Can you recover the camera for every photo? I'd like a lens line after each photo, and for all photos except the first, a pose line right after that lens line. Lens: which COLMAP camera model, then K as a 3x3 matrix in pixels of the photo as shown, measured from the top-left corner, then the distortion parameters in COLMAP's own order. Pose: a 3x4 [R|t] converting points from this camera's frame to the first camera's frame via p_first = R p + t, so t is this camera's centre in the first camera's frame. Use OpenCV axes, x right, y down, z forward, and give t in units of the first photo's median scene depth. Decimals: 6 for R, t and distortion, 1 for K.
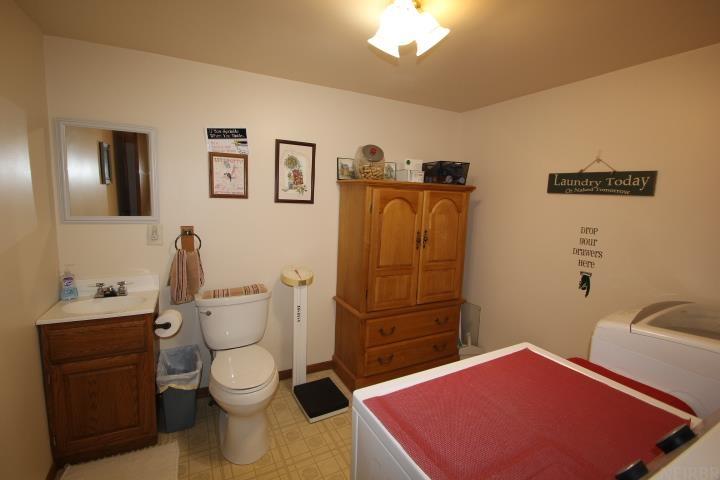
lens RADIAL K [[333.5, 0, 359.9], [0, 333.5, 240.1], [0, 0, 1]] dist [0.004796, -0.009148]
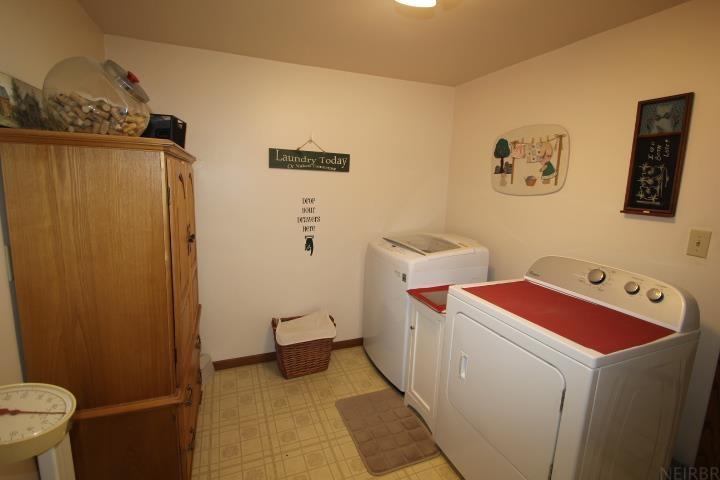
lens RADIAL K [[333.5, 0, 358.8], [0, 333.5, 238.0], [0, 0, 1]] dist [0.004796, -0.009148]
pose [[0.100590, -0.202885, 0.974022, -0.478229], [0.105711, 0.975626, 0.192302, -0.108259], [-0.989296, 0.083621, 0.119586, 0.686310]]
